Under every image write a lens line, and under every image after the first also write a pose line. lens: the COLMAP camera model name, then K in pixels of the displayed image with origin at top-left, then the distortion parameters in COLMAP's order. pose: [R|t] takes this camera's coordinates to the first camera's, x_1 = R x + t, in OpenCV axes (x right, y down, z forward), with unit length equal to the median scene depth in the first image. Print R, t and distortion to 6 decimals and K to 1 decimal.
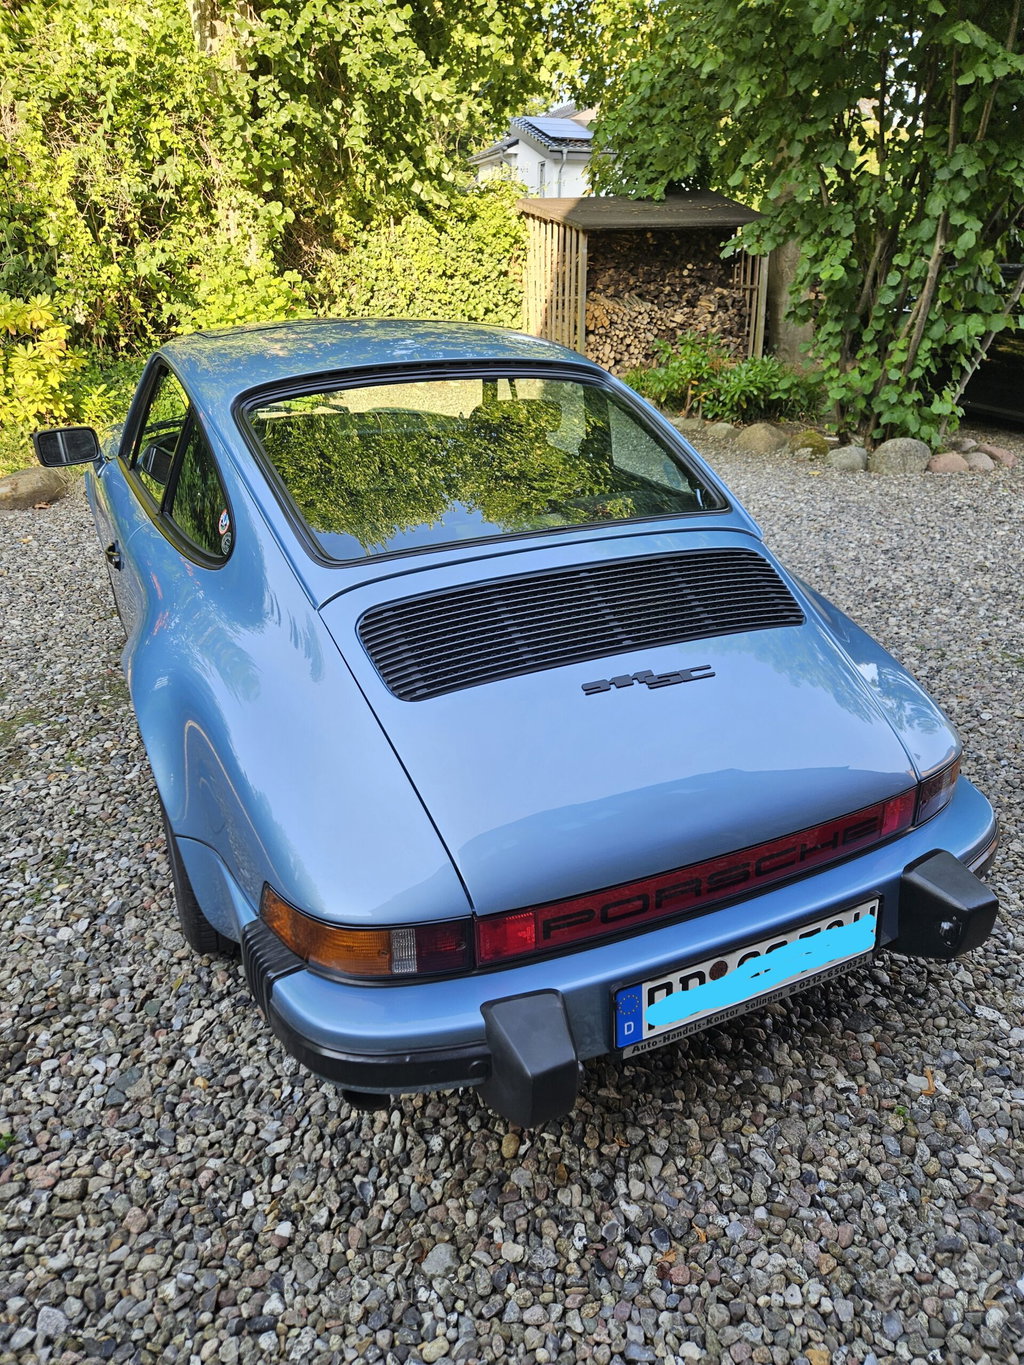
lens RADIAL K [[925.1, 0, 514.8], [0, 925.1, 677.6], [0, 0, 1]] dist [0.054792, -0.043315]
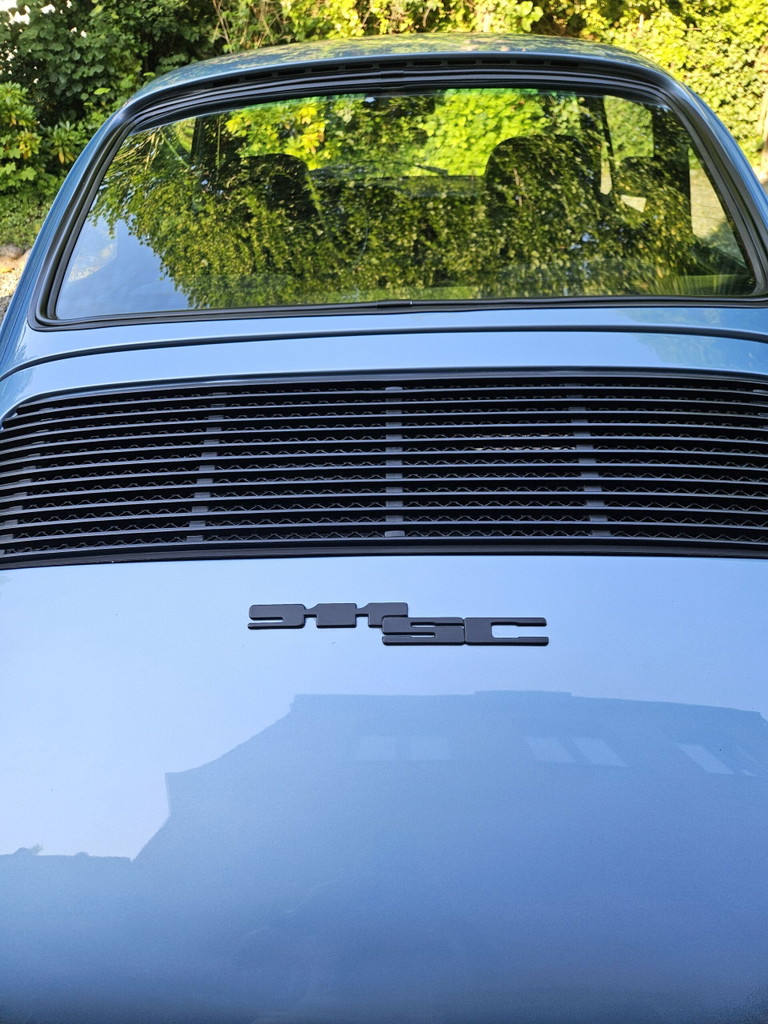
lens RADIAL K [[694.0, 0, 378.3], [0, 694.0, 506.9], [0, 0, 1]] dist [0.054792, -0.043315]
pose [[0.887437, 0.204078, -0.413288, 0.143434], [-0.154762, 0.976516, 0.149883, -0.058136], [0.434170, -0.069050, 0.898180, 0.343667]]
